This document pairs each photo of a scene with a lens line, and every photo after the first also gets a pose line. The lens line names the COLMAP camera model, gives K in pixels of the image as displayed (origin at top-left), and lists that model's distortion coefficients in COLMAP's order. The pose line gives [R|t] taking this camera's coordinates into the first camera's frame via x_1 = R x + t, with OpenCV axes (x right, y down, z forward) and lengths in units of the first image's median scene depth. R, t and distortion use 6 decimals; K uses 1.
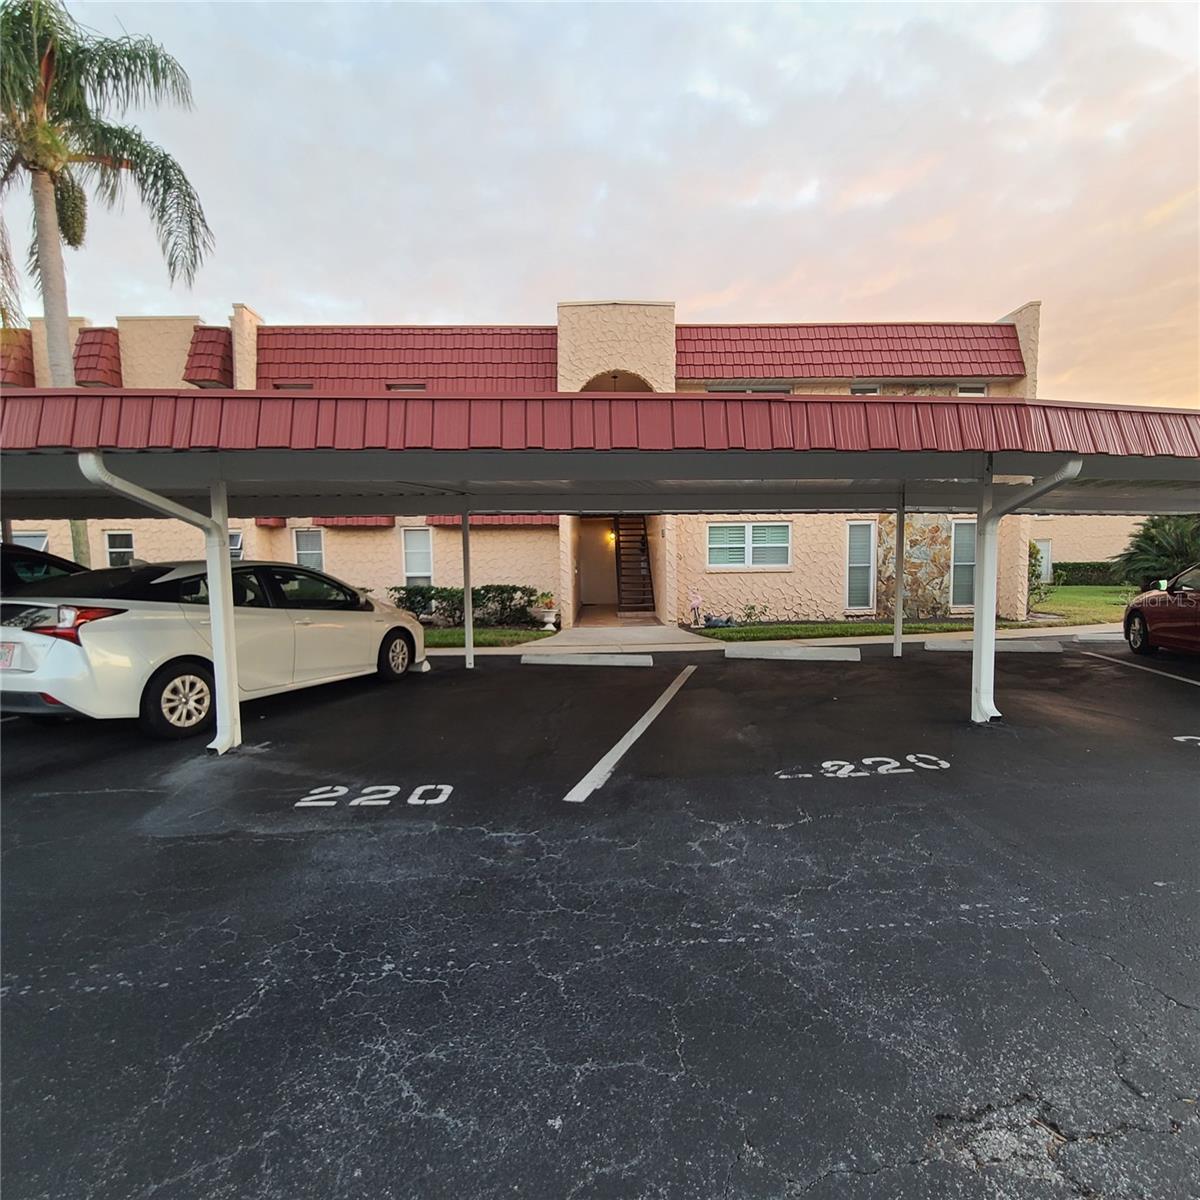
lens RADIAL K [[589.8, 0, 600.0], [0, 589.8, 600.0], [0, 0, 1]] dist [0.000034, -0.000003]
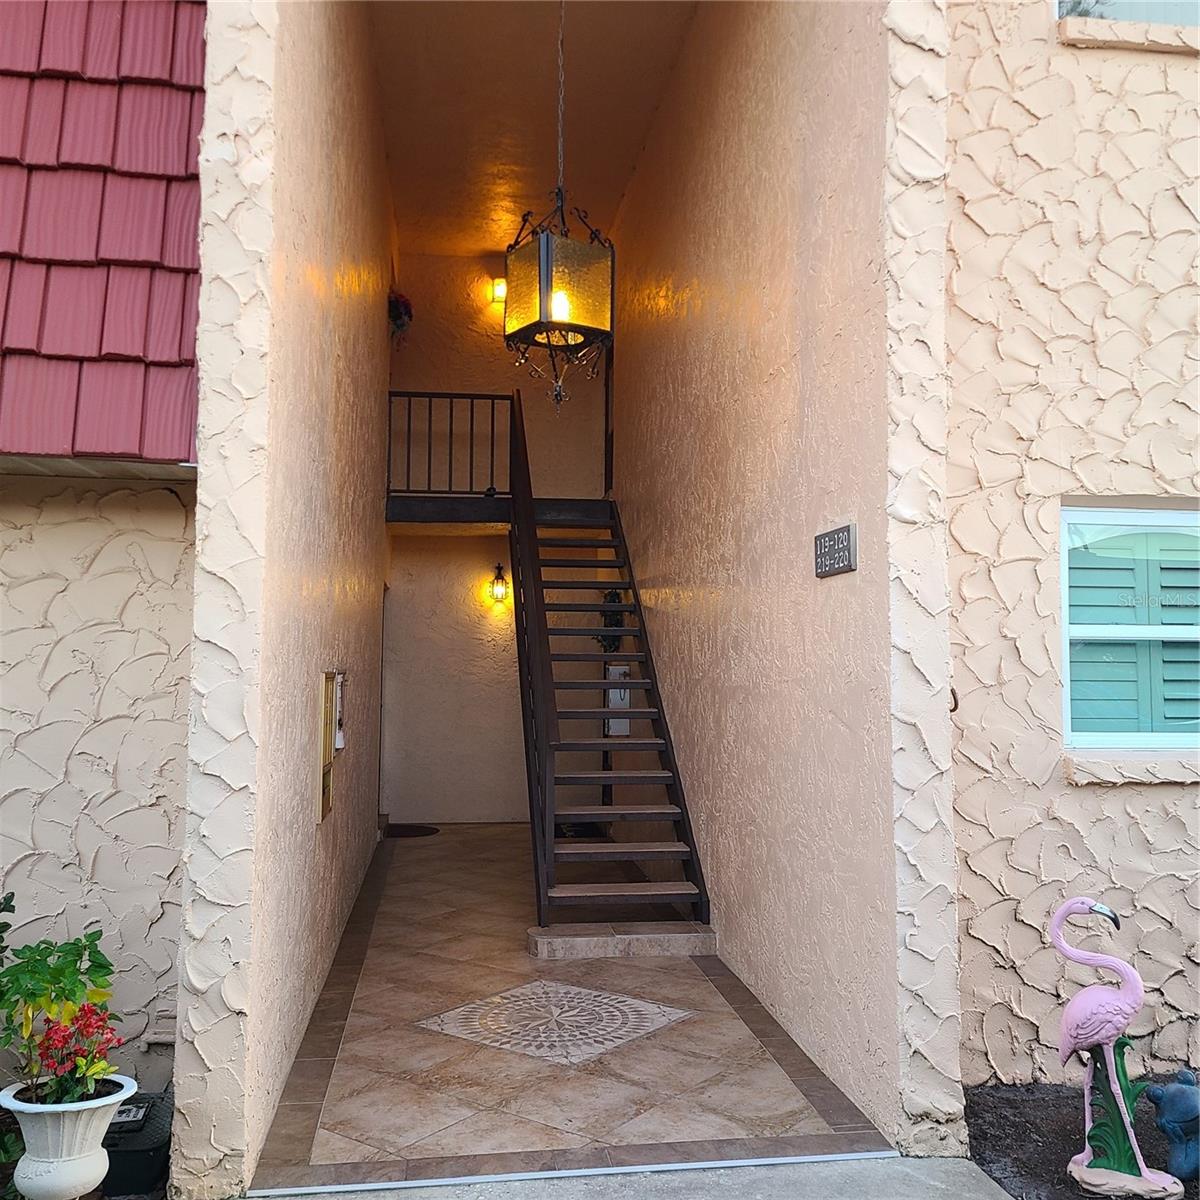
lens RADIAL K [[1217.1, 0, 600.0], [0, 1217.1, 600.0], [0, 0, 1]] dist [0.052872, -0.029453]
pose [[0.992751, 0.025228, 0.117512, -0.002188], [-0.011349, 0.993031, -0.117309, -0.044261], [-0.119652, 0.115125, 0.986118, 0.521391]]
